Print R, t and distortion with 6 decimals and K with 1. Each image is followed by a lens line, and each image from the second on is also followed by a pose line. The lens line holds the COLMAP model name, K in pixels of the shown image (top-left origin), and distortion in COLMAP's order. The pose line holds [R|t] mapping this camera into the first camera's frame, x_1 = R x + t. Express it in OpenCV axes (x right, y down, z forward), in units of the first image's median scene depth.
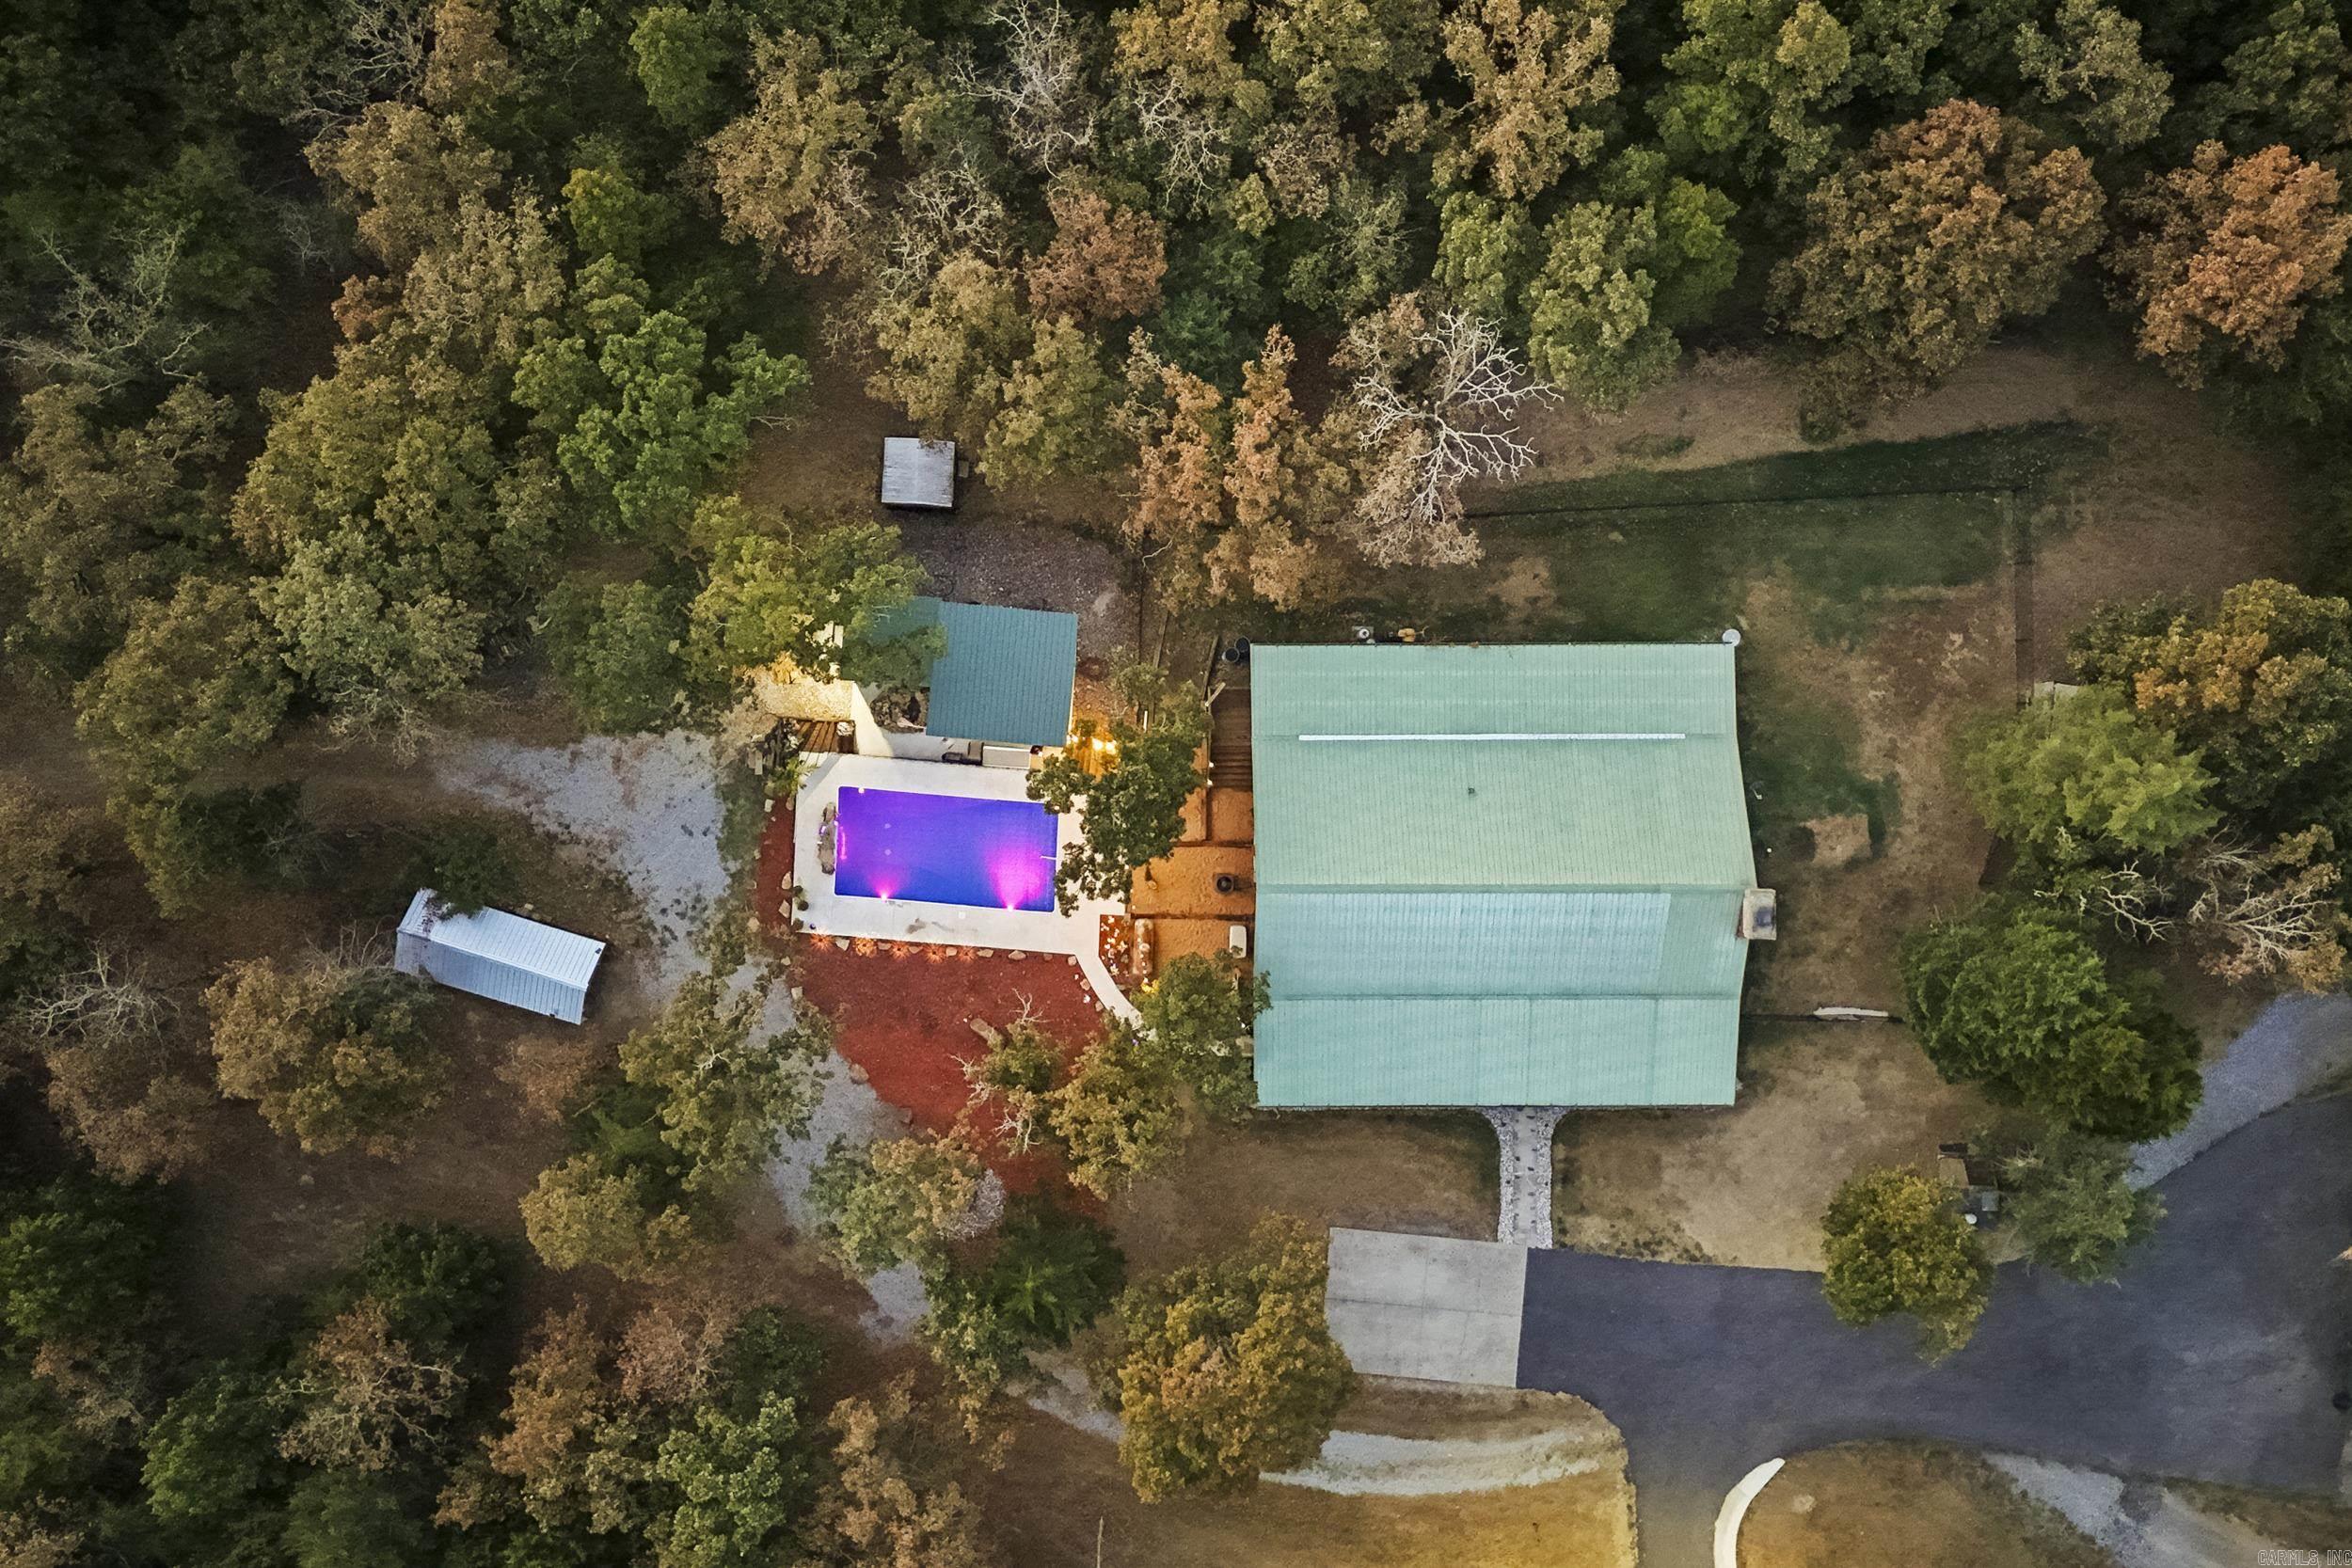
lens RADIAL K [[1627.6, 0, 1189.0], [0, 1627.6, 776.2], [0, 0, 1]] dist [0.048662, -0.034280]
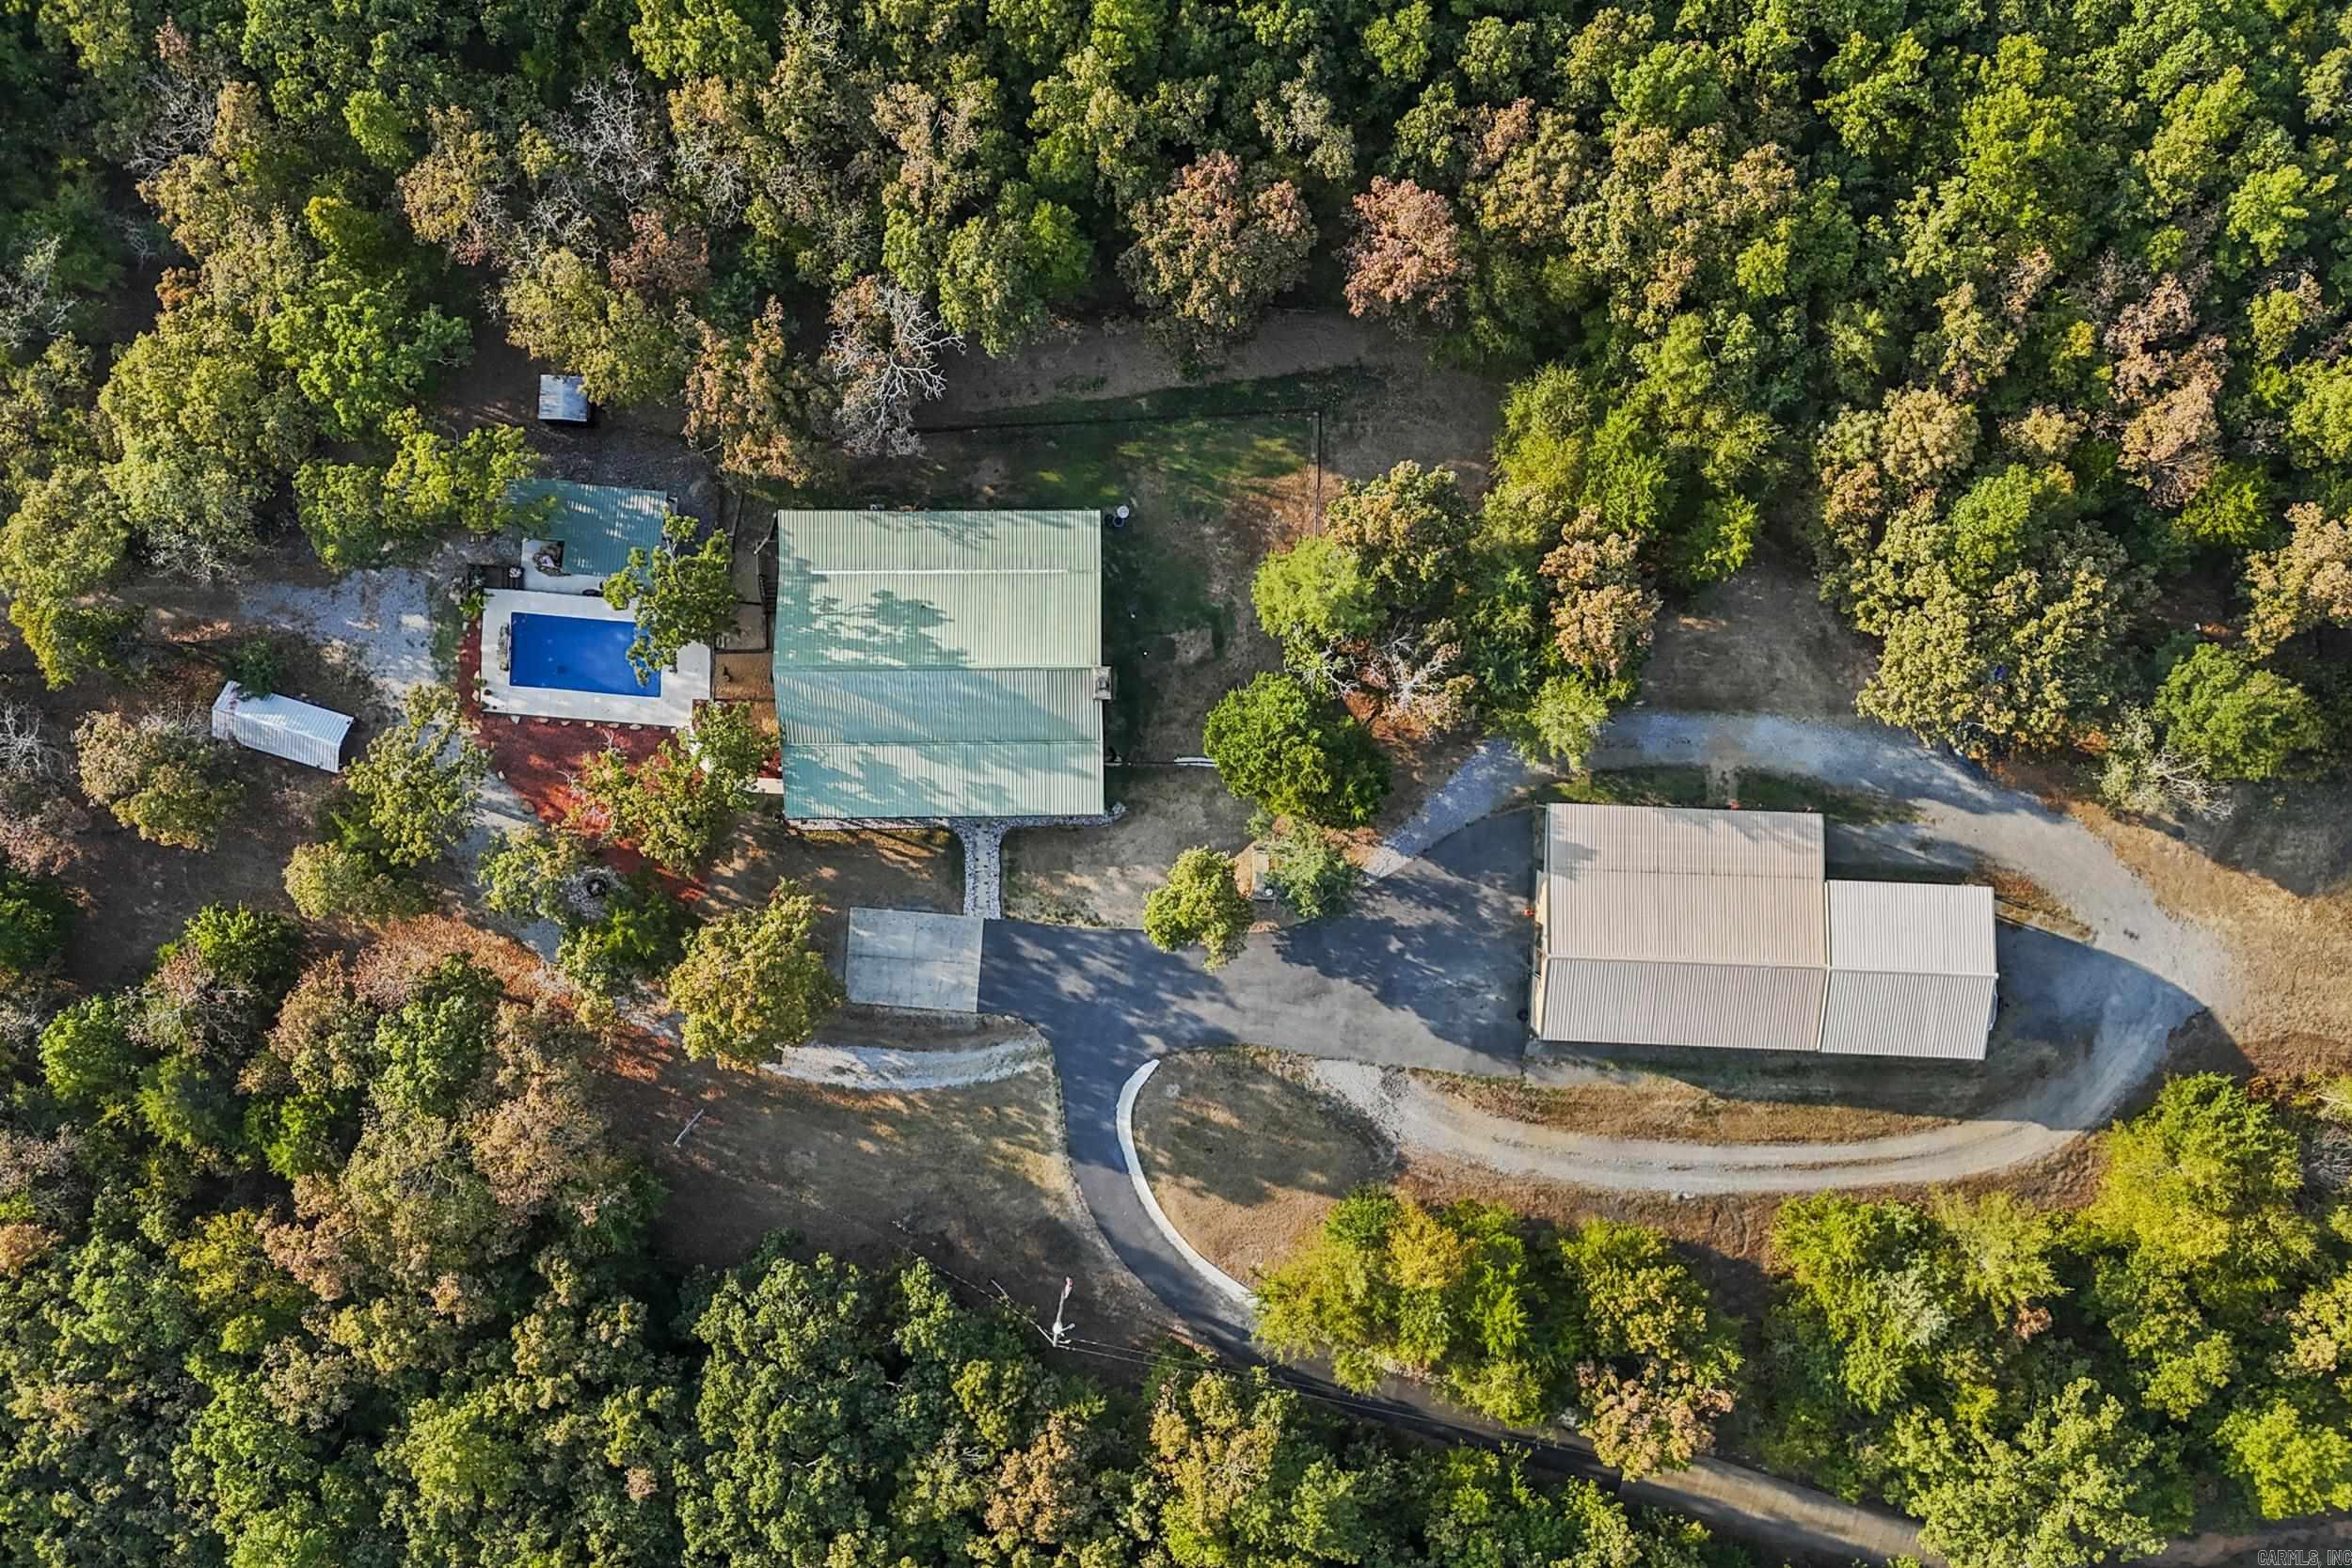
lens RADIAL K [[1627.6, 0, 1195.2], [0, 1627.6, 780.3], [0, 0, 1]] dist [0.048662, -0.034280]
pose [[0.999969, -0.007765, -0.001480, 0.437891], [0.007765, 0.999970, 0.000269, 0.176373], [0.001478, -0.000281, 0.999999, -0.525327]]
